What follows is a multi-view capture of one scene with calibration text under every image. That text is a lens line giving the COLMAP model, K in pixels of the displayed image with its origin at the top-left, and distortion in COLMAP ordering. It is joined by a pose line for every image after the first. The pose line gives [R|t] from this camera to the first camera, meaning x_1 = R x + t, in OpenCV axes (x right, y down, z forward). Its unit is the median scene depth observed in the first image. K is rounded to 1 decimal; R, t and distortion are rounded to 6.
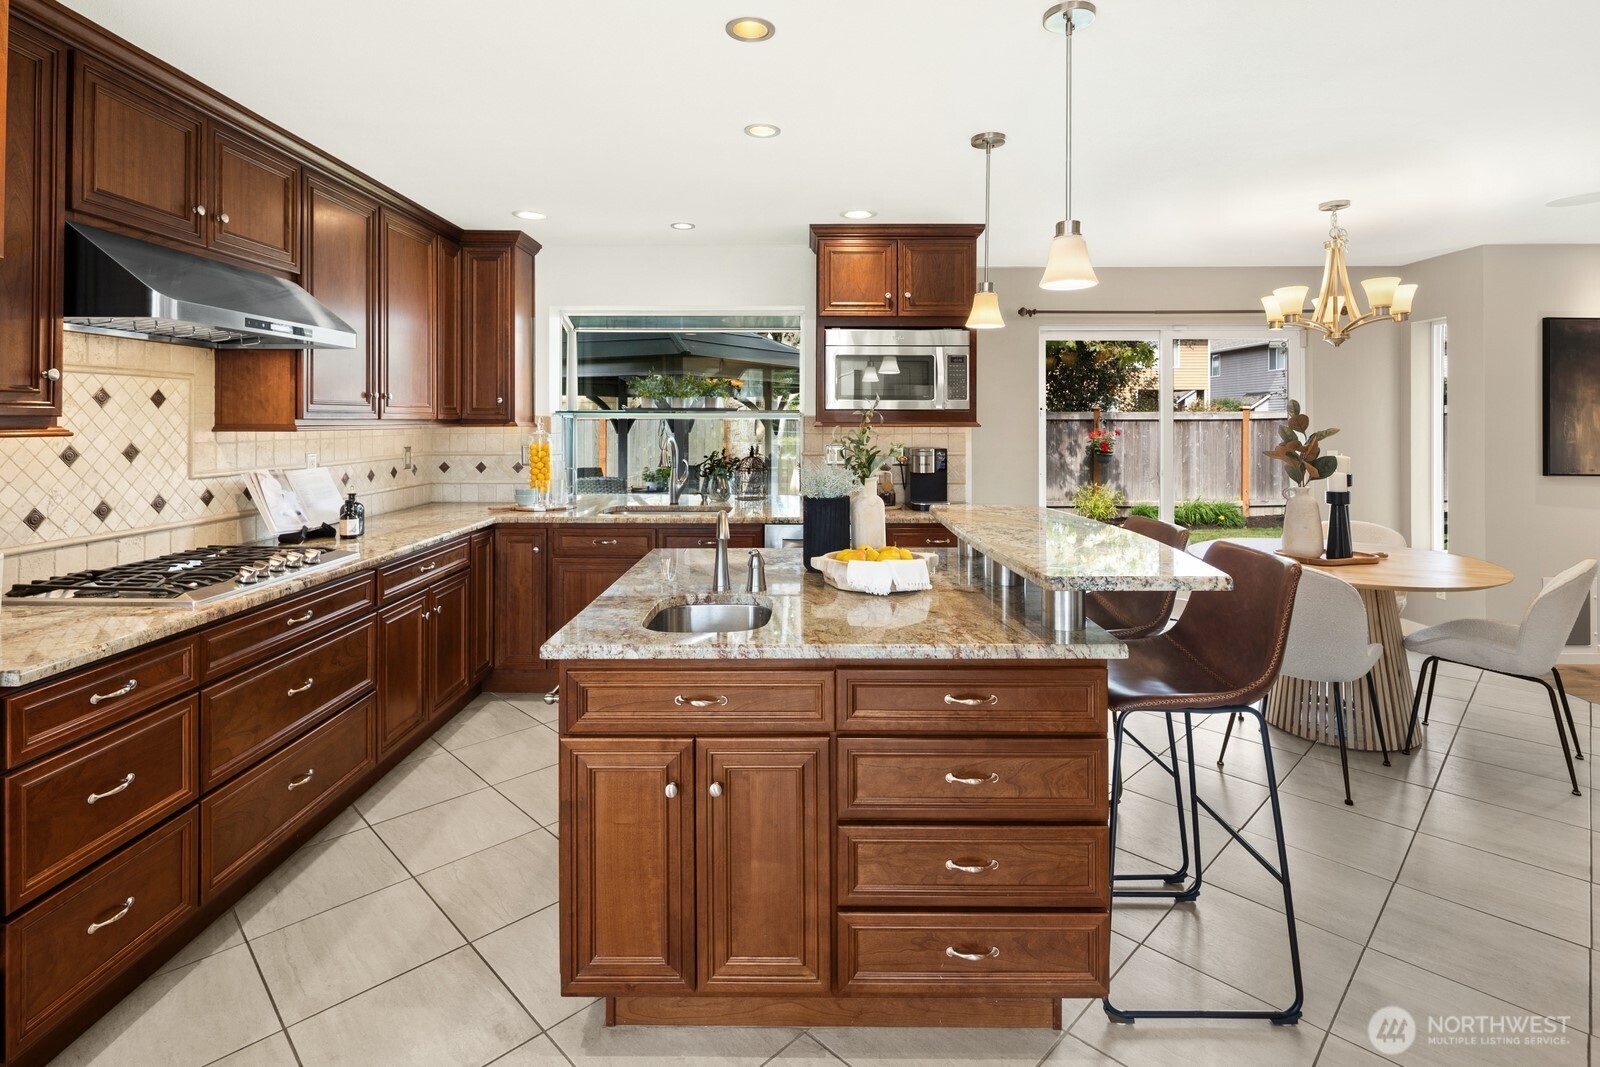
lens RADIAL K [[790.0, 0, 803.7], [0, 790.0, 416.7], [0, 0, 1]] dist [0.002030, 0.000586]
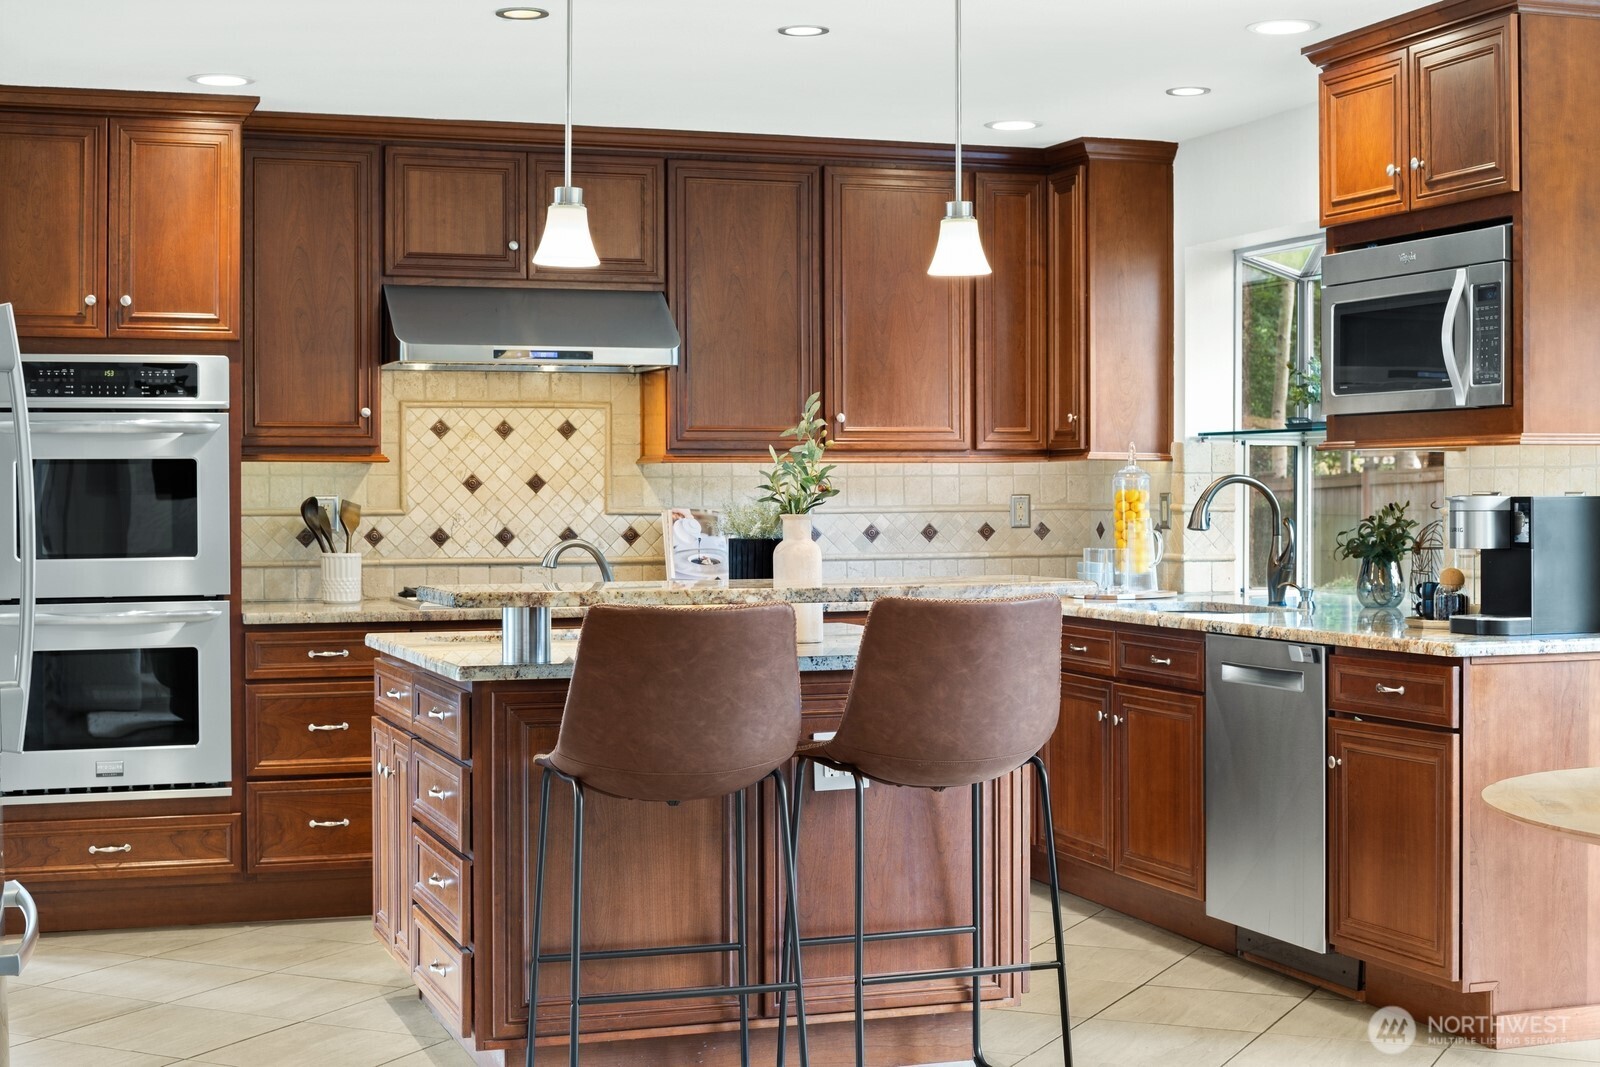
lens RADIAL K [[2318.3, 0, 800.0], [0, 2318.3, 533.5], [0, 0, 1]] dist [-0.056907, -0.054600]
pose [[0.331128, 0.013840, -0.943485, 1.561076], [0.006967, 0.999829, 0.017111, 0.046003], [0.943560, -0.012239, 0.330975, 0.246847]]
